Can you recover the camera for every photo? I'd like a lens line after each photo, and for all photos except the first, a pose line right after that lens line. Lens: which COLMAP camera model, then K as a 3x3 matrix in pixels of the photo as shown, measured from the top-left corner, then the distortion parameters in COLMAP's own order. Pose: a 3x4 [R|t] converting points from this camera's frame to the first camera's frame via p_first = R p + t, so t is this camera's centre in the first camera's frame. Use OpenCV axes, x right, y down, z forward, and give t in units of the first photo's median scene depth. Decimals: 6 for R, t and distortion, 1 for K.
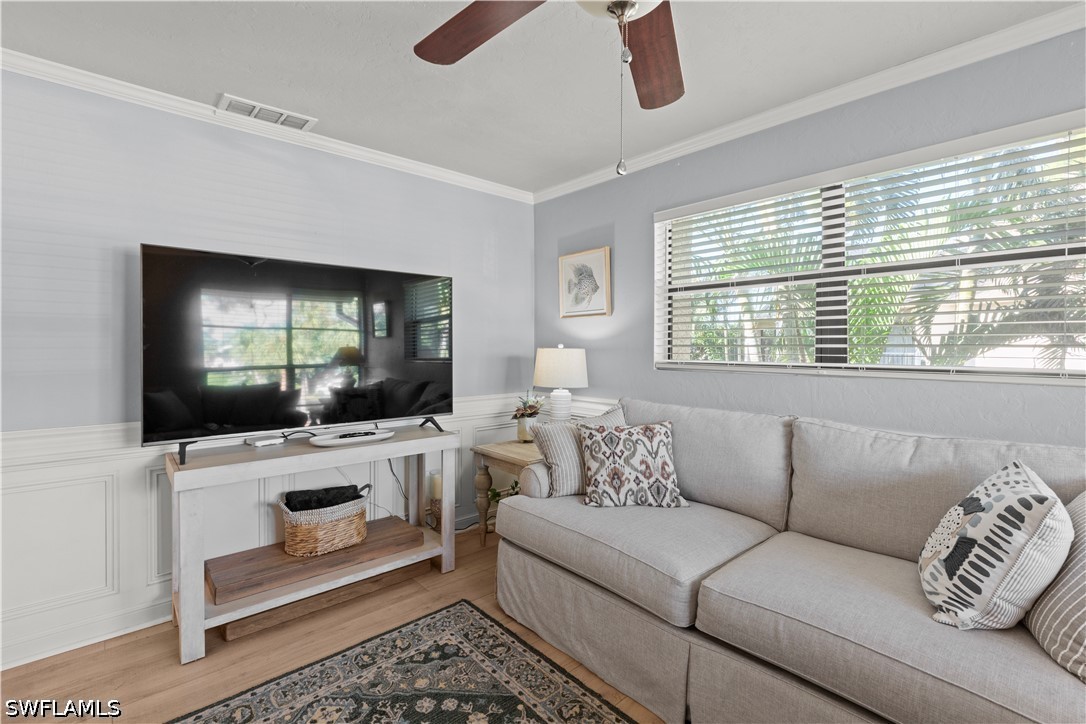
lens RADIAL K [[490.6, 0, 549.7], [0, 490.6, 353.2], [0, 0, 1]] dist [-0.002027, -0.000034]
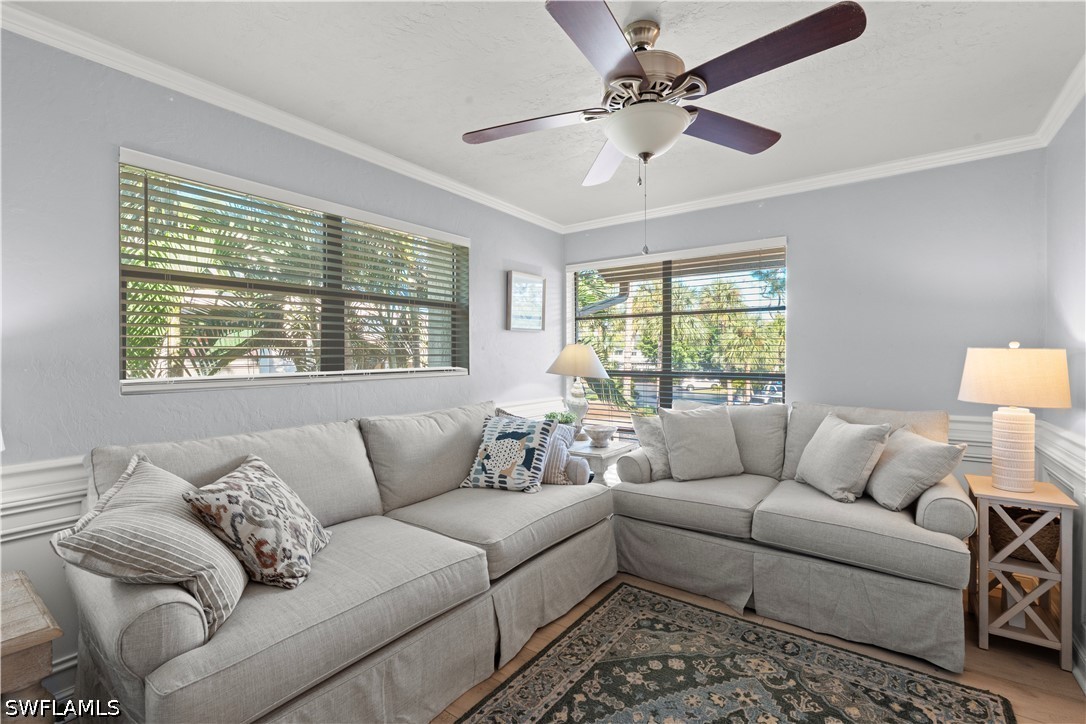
lens RADIAL K [[490.6, 0, 549.2], [0, 490.6, 359.8], [0, 0, 1]] dist [-0.002027, -0.000034]
pose [[-0.240991, -0.007515, 0.970498, -0.672745], [0.016403, 0.999796, 0.011815, -0.012458], [-0.970389, 0.018766, -0.240818, 0.807177]]
